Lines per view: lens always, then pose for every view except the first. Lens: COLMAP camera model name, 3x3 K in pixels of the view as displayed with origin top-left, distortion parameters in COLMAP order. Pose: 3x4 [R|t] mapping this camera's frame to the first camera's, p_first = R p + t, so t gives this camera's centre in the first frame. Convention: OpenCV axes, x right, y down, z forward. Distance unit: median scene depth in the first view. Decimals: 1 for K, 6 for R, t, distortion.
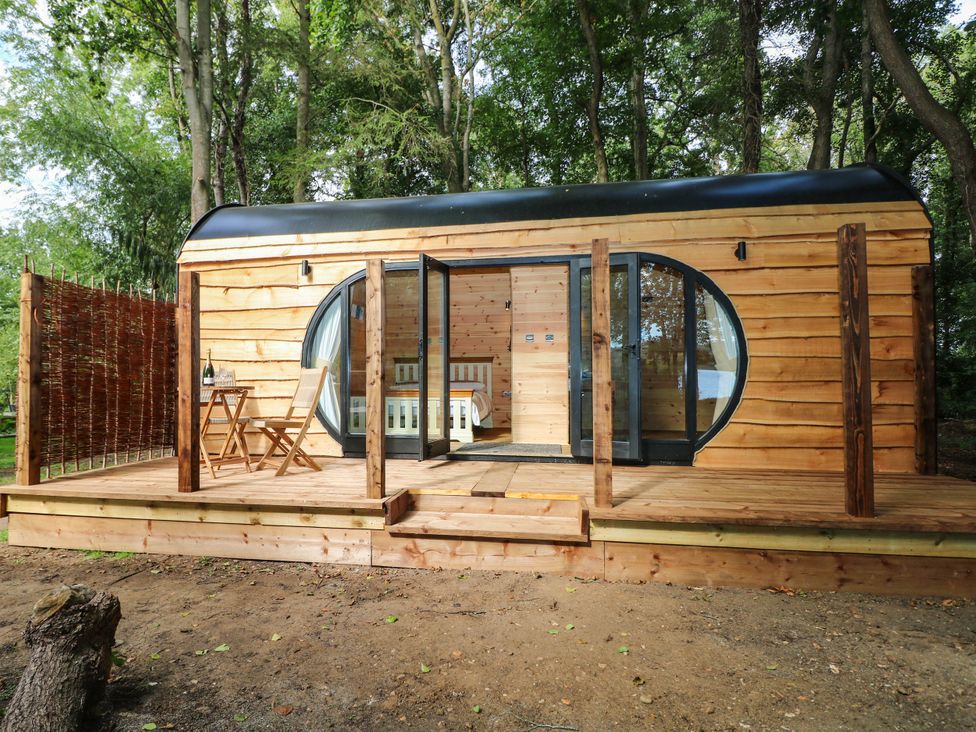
lens RADIAL K [[544.2, 0, 452.6], [0, 544.2, 366.1], [0, 0, 1]] dist [0.013881, -0.017227]
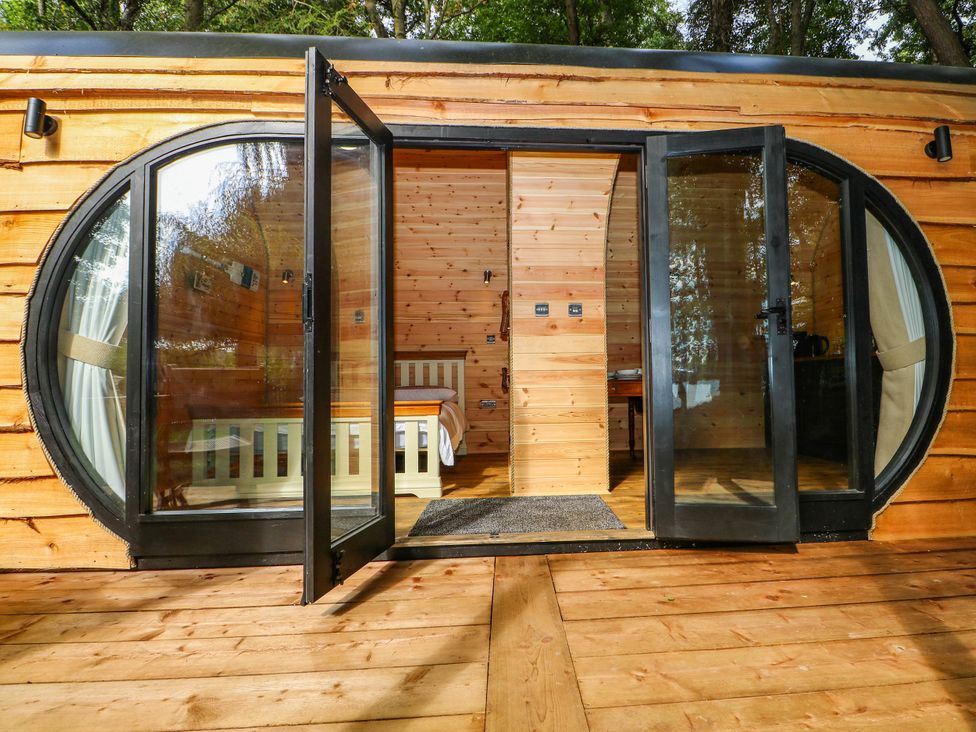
lens RADIAL K [[489.7, 0, 537.4], [0, 489.7, 364.6], [0, 0, 1]] dist [0.002740, -0.012621]
pose [[0.967811, -0.001580, 0.251671, 0.007582], [0.005761, 0.999857, -0.015876, 0.015836], [-0.251610, 0.016815, 0.967683, 0.546607]]
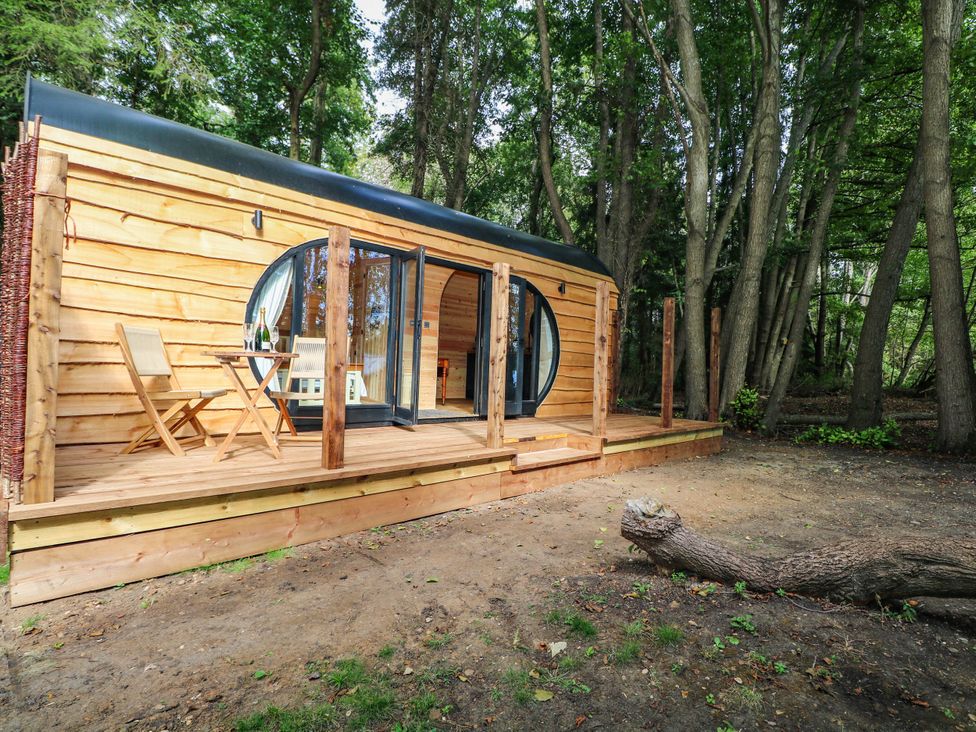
lens RADIAL K [[489.7, 0, 537.4], [0, 489.7, 364.6], [0, 0, 1]] dist [0.002740, -0.012621]
pose [[0.556155, 0.031081, 0.830497, -0.662856], [-0.060670, 0.998153, 0.003273, 0.021945], [-0.828861, -0.052206, 0.557014, 0.180500]]
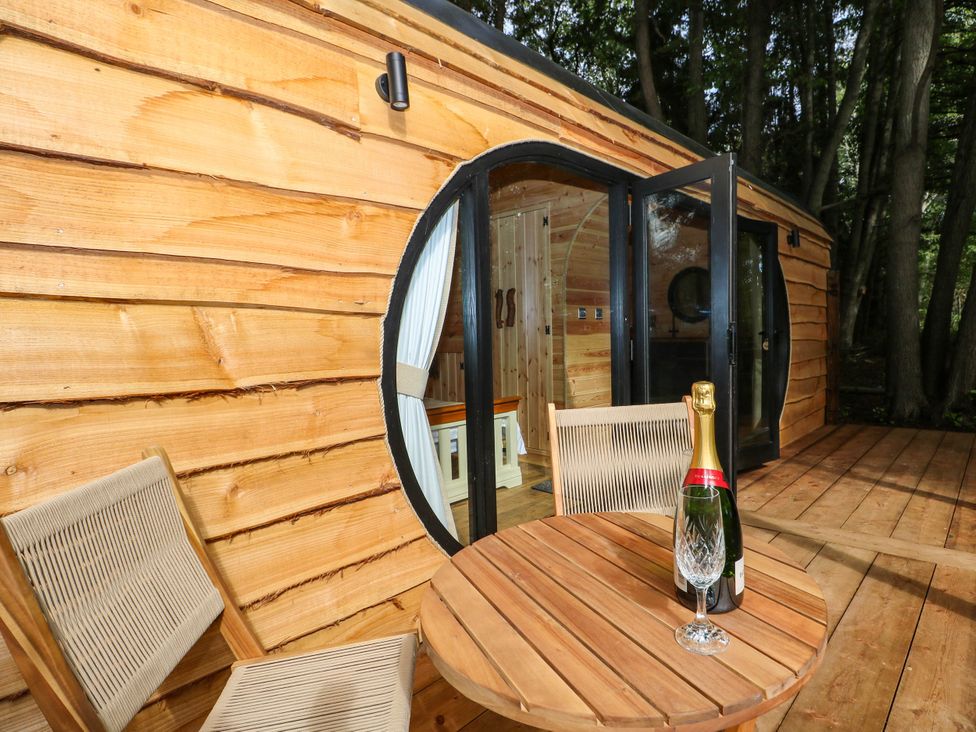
lens RADIAL K [[511.5, 0, 536.7], [0, 511.5, 354.6], [0, 0, 1]] dist [0.010140, -0.014874]
pose [[0.536283, -0.048428, 0.842648, -0.481611], [0.002486, 0.998439, 0.055799, -0.039528], [-0.844035, -0.027829, 0.535566, 0.765060]]
